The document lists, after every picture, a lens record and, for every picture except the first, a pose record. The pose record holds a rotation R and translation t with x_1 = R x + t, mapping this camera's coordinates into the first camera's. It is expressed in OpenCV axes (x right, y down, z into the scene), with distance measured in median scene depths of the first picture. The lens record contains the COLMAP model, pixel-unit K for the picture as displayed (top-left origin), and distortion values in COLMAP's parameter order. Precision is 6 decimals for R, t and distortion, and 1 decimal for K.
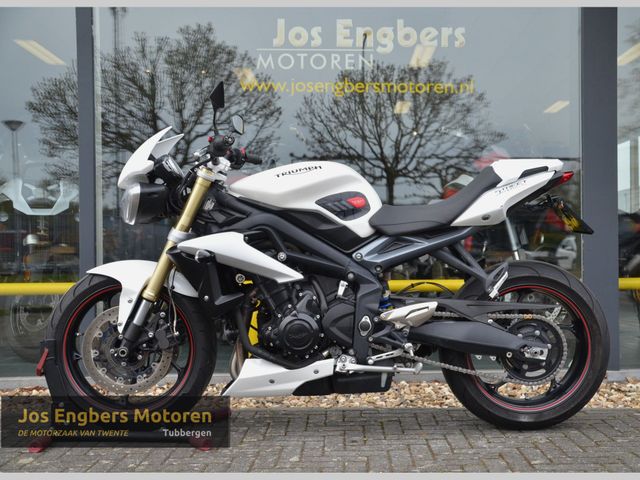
lens RADIAL K [[820.3, 0, 362.7], [0, 820.3, 241.5], [0, 0, 1]] dist [-0.008344, 0.260357]
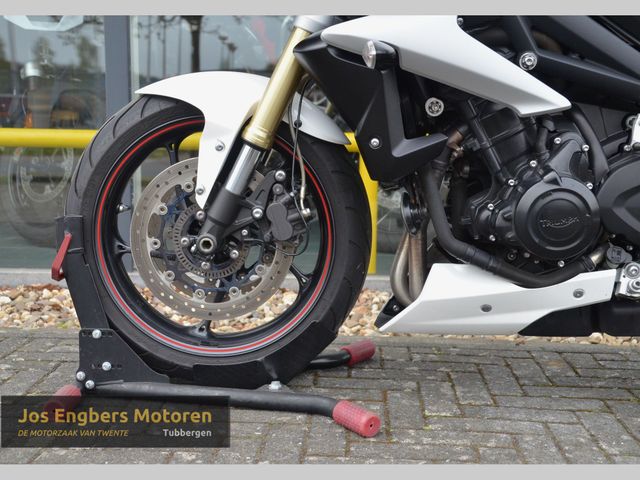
lens RADIAL K [[887.9, 0, 297.0], [0, 887.9, 255.1], [0, 0, 1]] dist [0.001356, 0.397439]
pose [[0.995318, 0.031685, -0.091312, -0.180101], [-0.017219, 0.987757, 0.155050, 0.051562], [0.095107, -0.152751, 0.983678, 0.437723]]
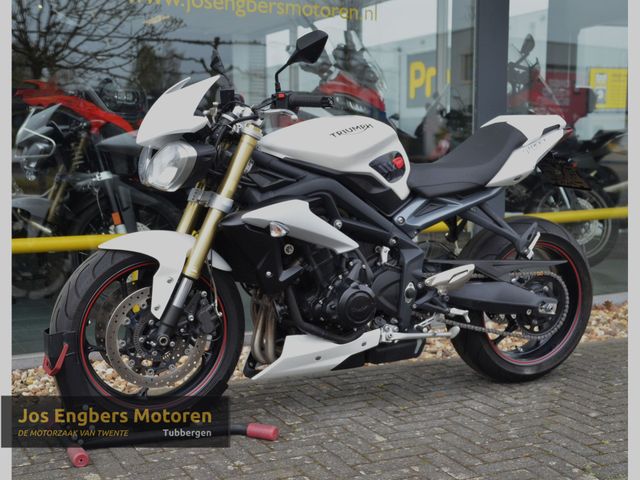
lens RADIAL K [[987.8, 0, 320.0], [0, 987.8, 240.0], [0, 0, 1]] dist [0.028521, 0.691476]
pose [[0.906857, -0.038992, 0.419631, -0.570792], [-0.007512, 0.994057, 0.108601, -0.082602], [-0.421371, -0.101638, 0.901175, 0.010181]]
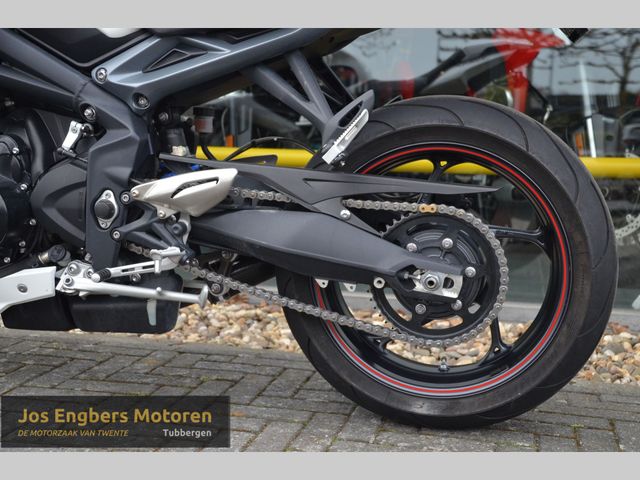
lens RADIAL K [[857.4, 0, 334.1], [0, 857.4, 249.4], [0, 0, 1]] dist [0.012012, 0.643227]
pose [[0.968691, 0.063888, -0.239909, 0.275780], [-0.032150, 0.990467, 0.133947, 0.049815], [0.246179, -0.122040, 0.961510, 0.501200]]
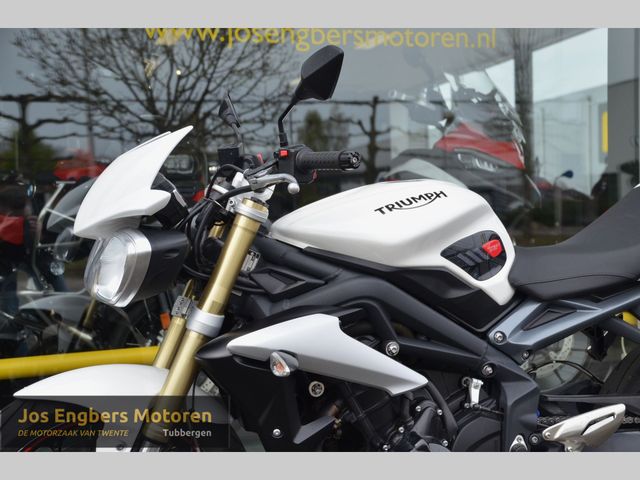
lens RADIAL K [[1033.9, 0, 345.2], [0, 1033.9, 255.3], [0, 0, 1]] dist [0.004592, 2.057546]
pose [[0.961268, -0.041548, 0.272465, -0.324119], [0.027321, 0.998068, 0.055803, -0.089112], [-0.274257, -0.046198, 0.960546, 0.295242]]
